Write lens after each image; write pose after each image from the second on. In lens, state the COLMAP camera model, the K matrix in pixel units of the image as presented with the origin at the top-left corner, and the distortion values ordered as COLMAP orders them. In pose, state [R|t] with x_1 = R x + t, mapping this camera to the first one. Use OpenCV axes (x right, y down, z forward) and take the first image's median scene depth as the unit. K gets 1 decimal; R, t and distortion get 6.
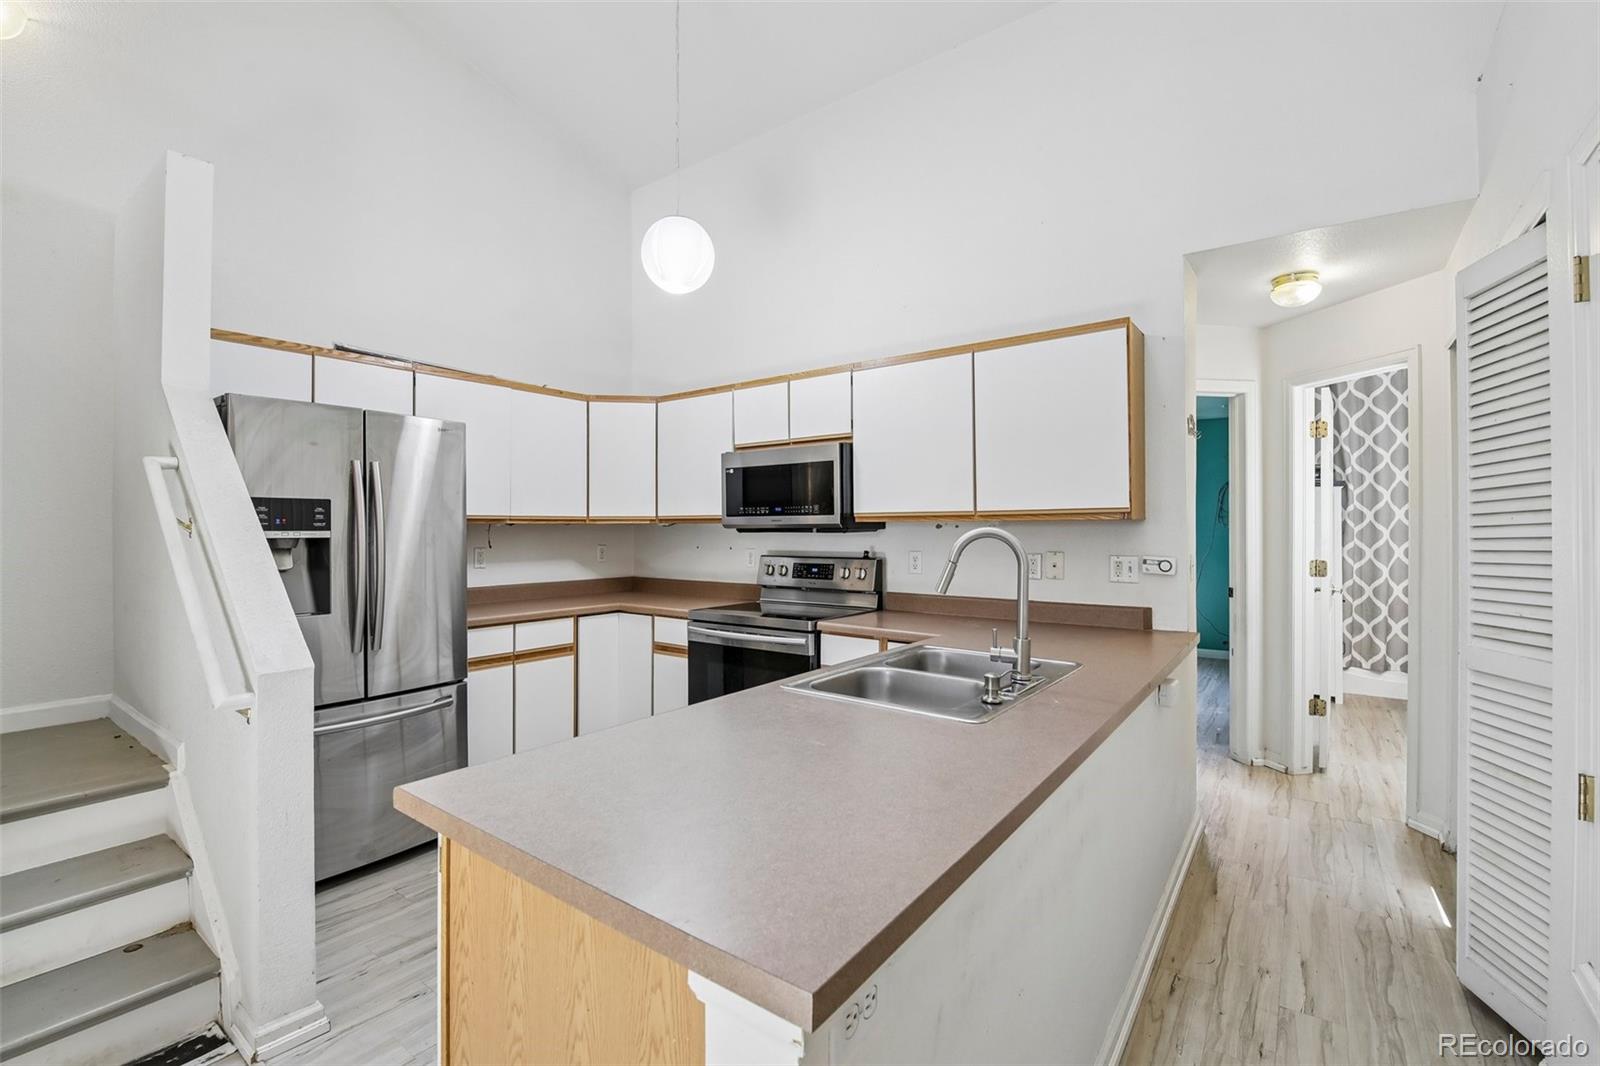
lens RADIAL K [[691.0, 0, 793.9], [0, 691.0, 525.4], [0, 0, 1]] dist [0.000129, -0.011126]
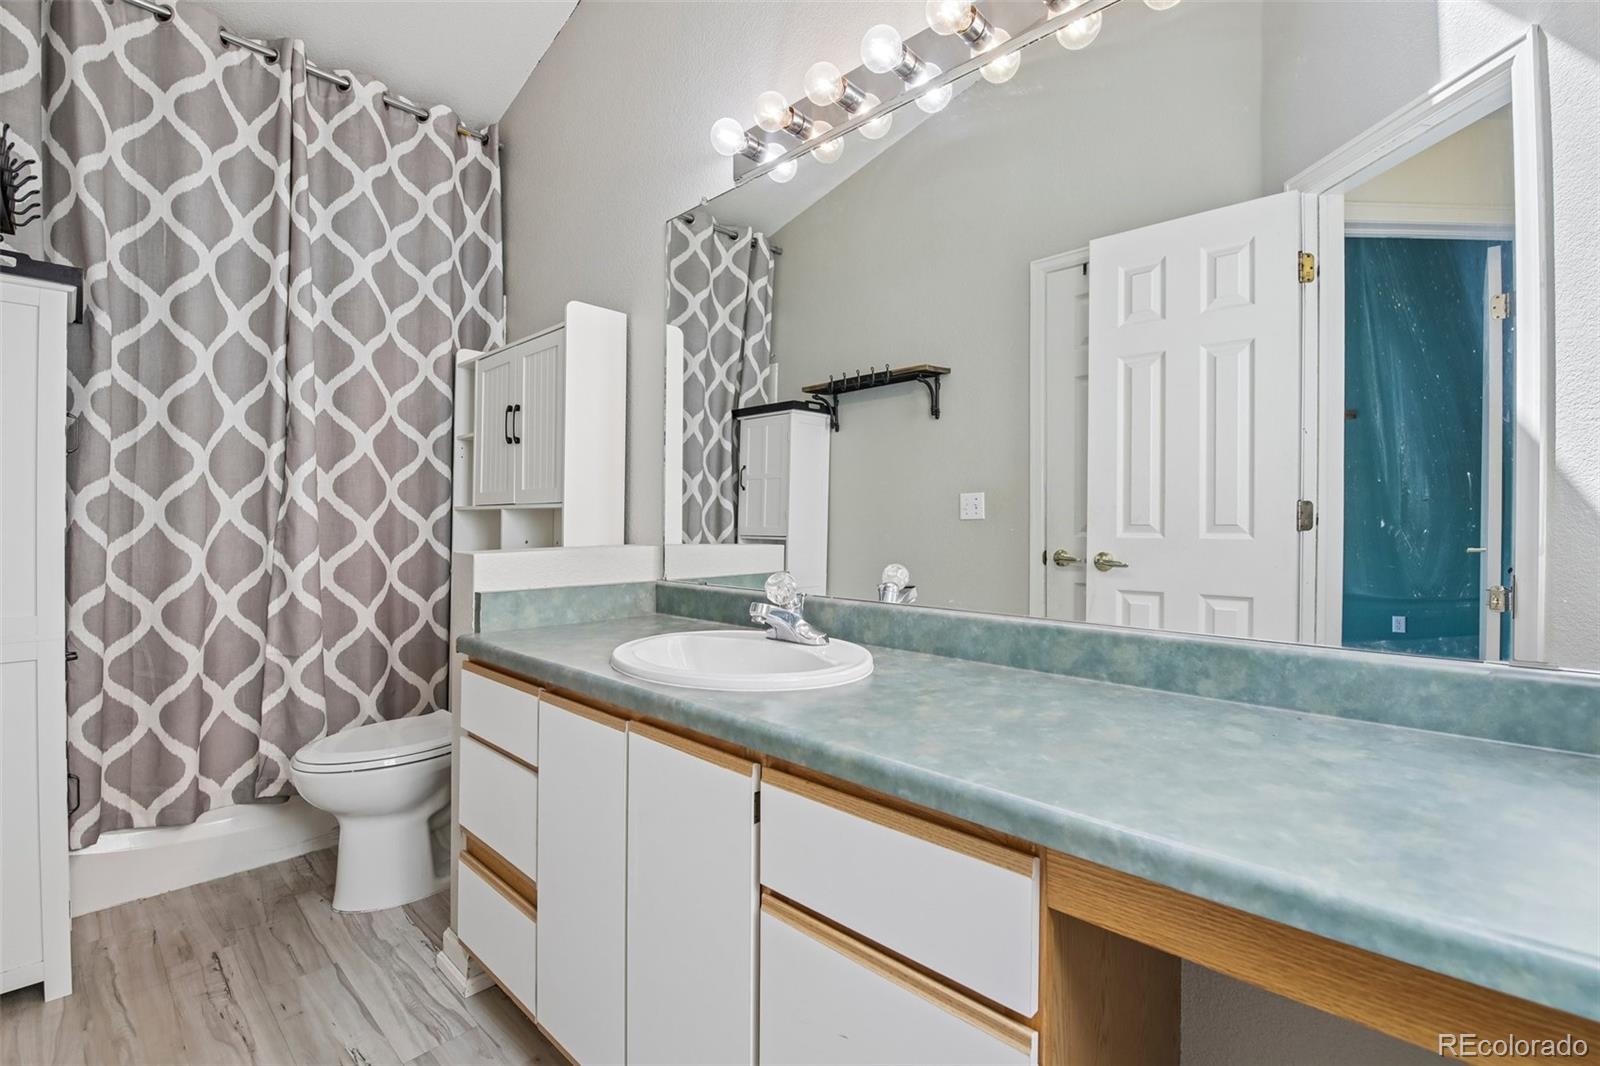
lens RADIAL K [[678.5, 0, 796.0], [0, 678.5, 527.4], [0, 0, 1]] dist [-0.002117, -0.010094]
pose [[0.093528, 0.002919, 0.995612, 0.524989], [-0.012779, 0.999917, -0.001731, 0.046699], [-0.995535, -0.012561, 0.093557, 0.640351]]
